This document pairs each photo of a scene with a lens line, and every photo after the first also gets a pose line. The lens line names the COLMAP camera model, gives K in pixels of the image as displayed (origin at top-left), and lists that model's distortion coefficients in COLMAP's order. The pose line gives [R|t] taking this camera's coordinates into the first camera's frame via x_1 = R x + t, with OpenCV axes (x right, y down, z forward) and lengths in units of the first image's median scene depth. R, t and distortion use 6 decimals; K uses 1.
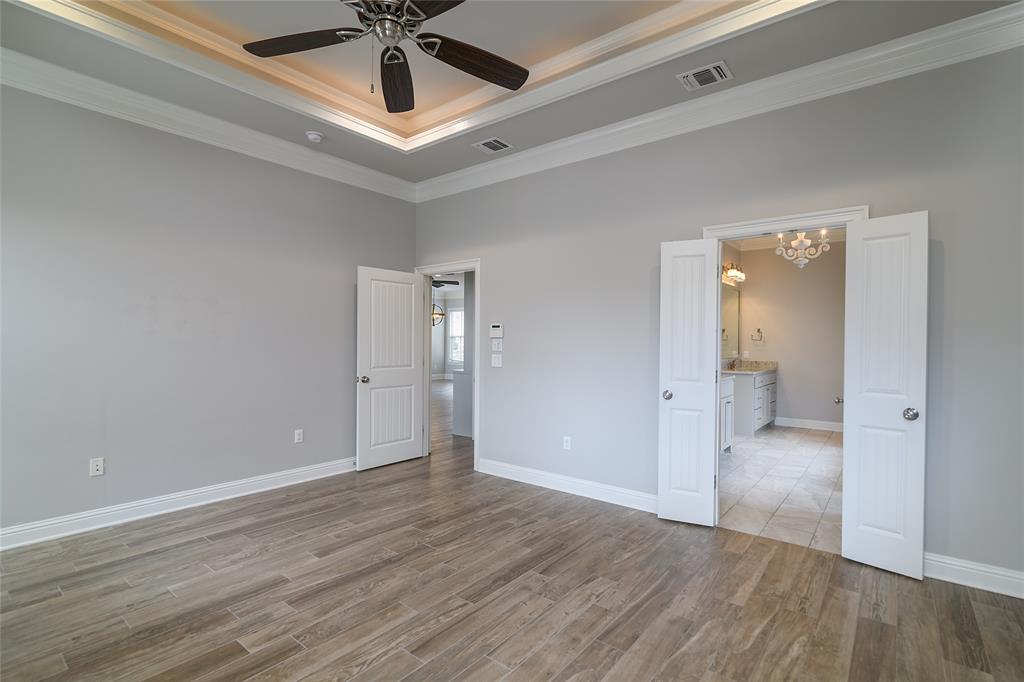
lens RADIAL K [[485.6, 0, 508.7], [0, 485.6, 339.6], [0, 0, 1]] dist [-0.011493, -0.000012]
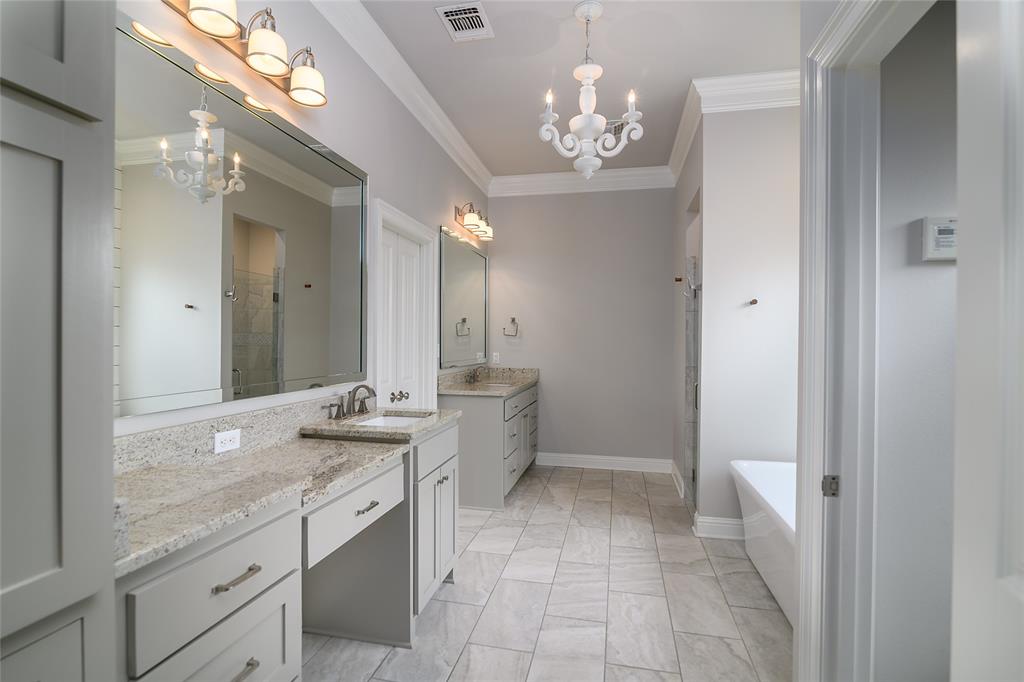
lens RADIAL K [[485.6, 0, 511.7], [0, 485.6, 342.8], [0, 0, 1]] dist [-0.011493, -0.000012]
pose [[0.895390, -0.006973, 0.445228, 0.330415], [0.003028, 0.999950, 0.009572, 0.006688], [-0.445272, -0.007222, 0.895366, 0.614346]]
